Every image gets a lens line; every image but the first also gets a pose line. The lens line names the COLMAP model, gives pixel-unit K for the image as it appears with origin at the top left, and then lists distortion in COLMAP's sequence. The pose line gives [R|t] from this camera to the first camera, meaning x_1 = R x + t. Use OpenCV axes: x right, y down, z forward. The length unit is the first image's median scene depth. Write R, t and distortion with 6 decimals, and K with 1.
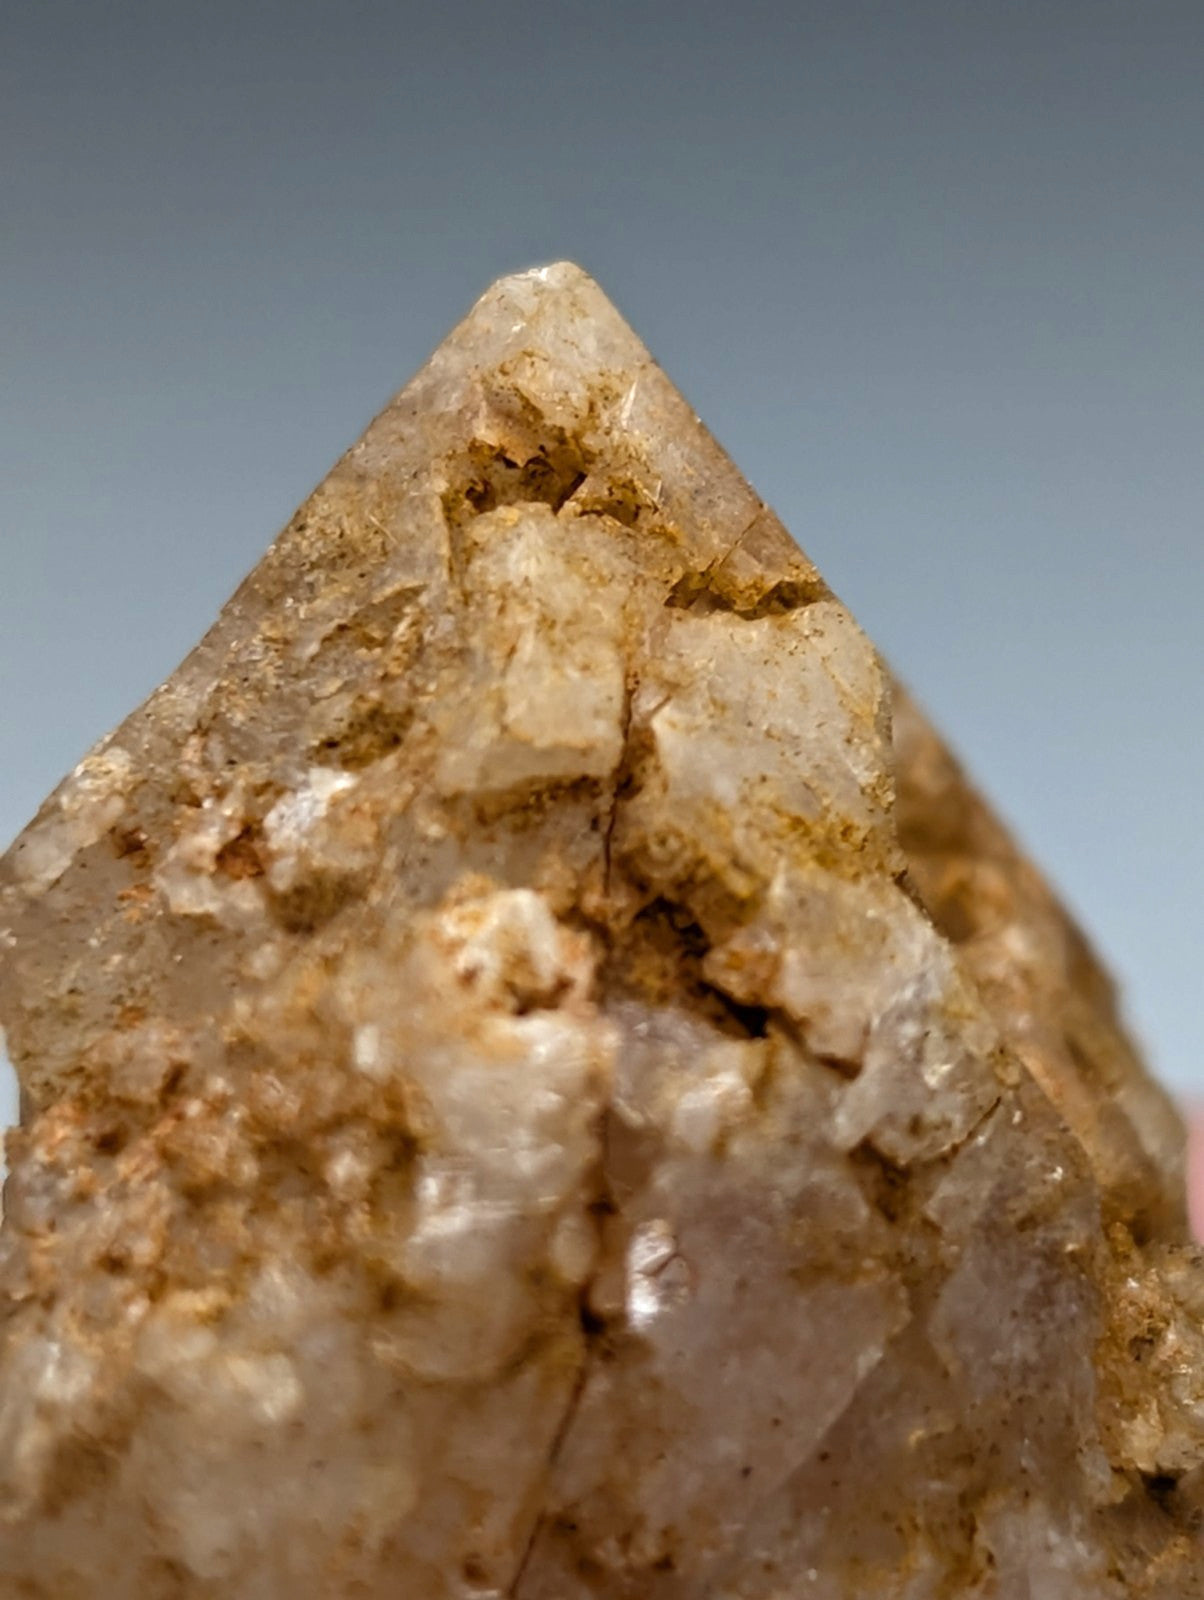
lens RADIAL K [[5755.1, 0, 666.1], [0, 5755.1, 794.6], [0, 0, 1]] dist [0.249495, 0.000000]
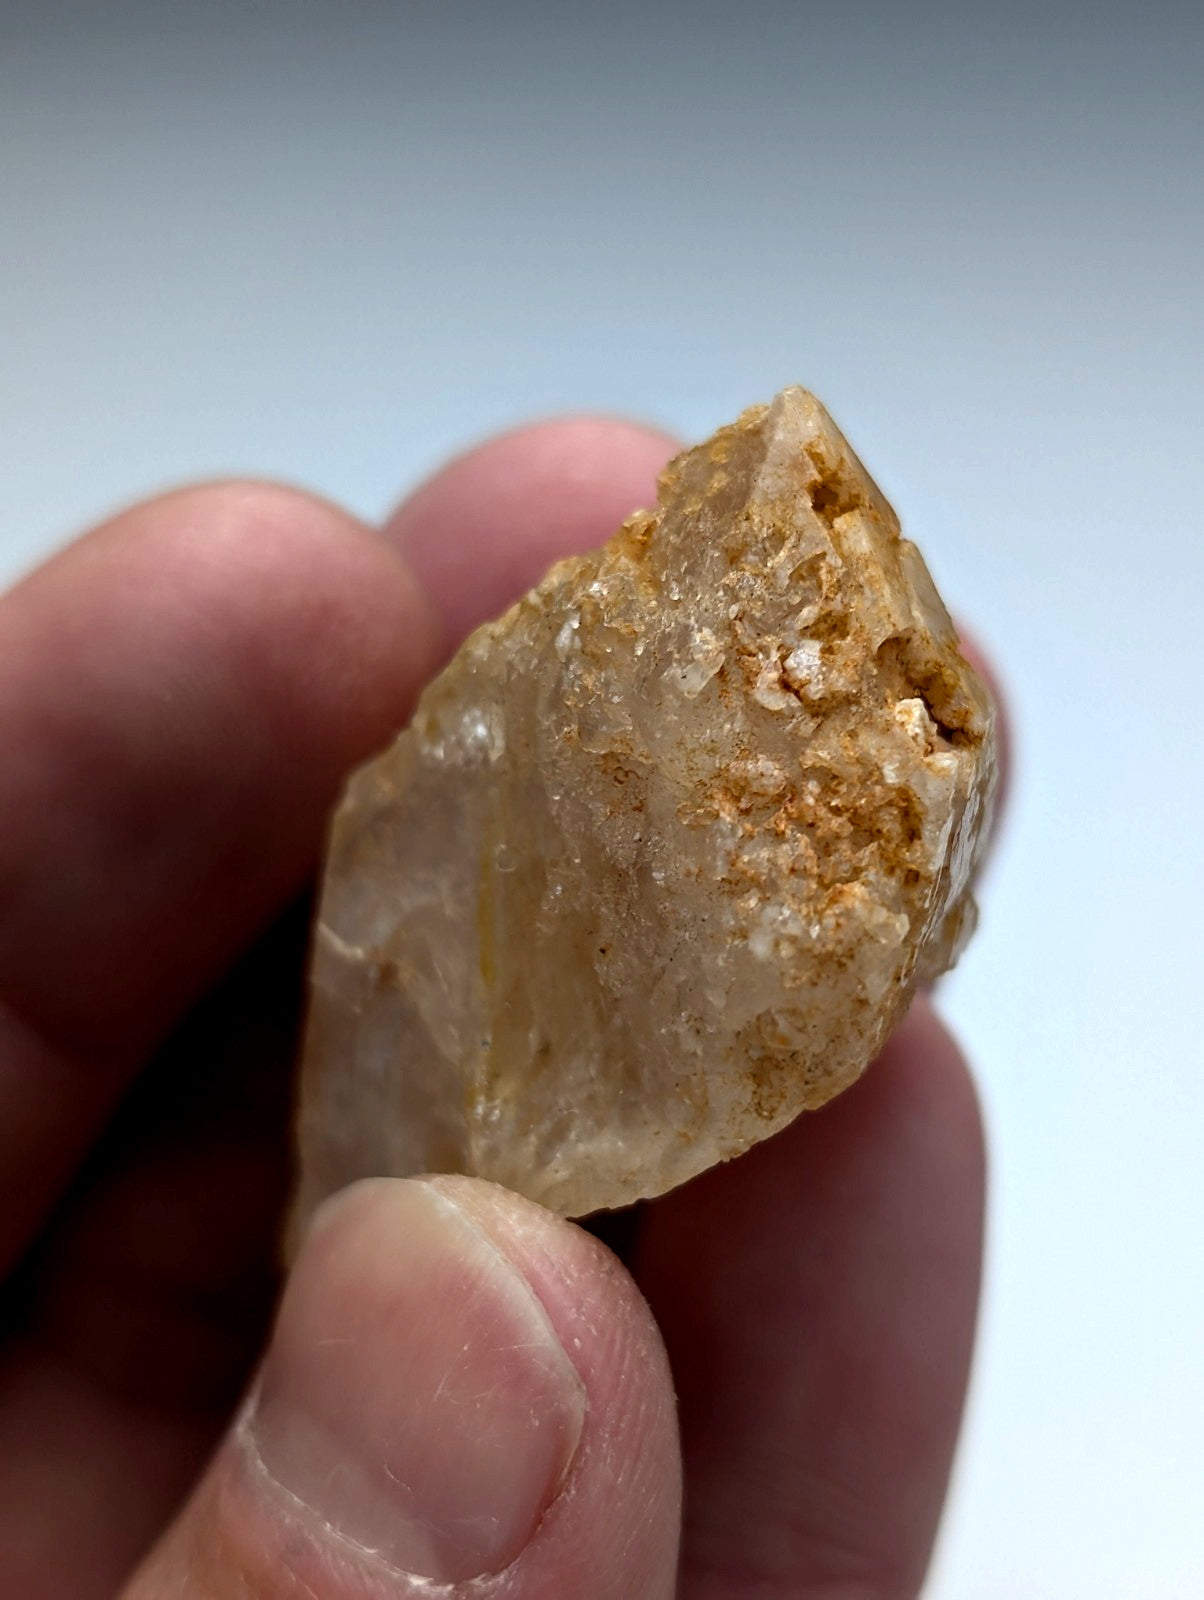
lens RADIAL K [[2467.3, 0, 557.7], [0, 2467.3, 808.6], [0, 0, 1]] dist [0.150353, 0.000000]
pose [[0.778261, -0.116126, 0.617110, -0.764760], [-0.067958, 0.961403, 0.266618, -0.198938], [-0.624253, -0.249436, 0.740331, 0.311579]]
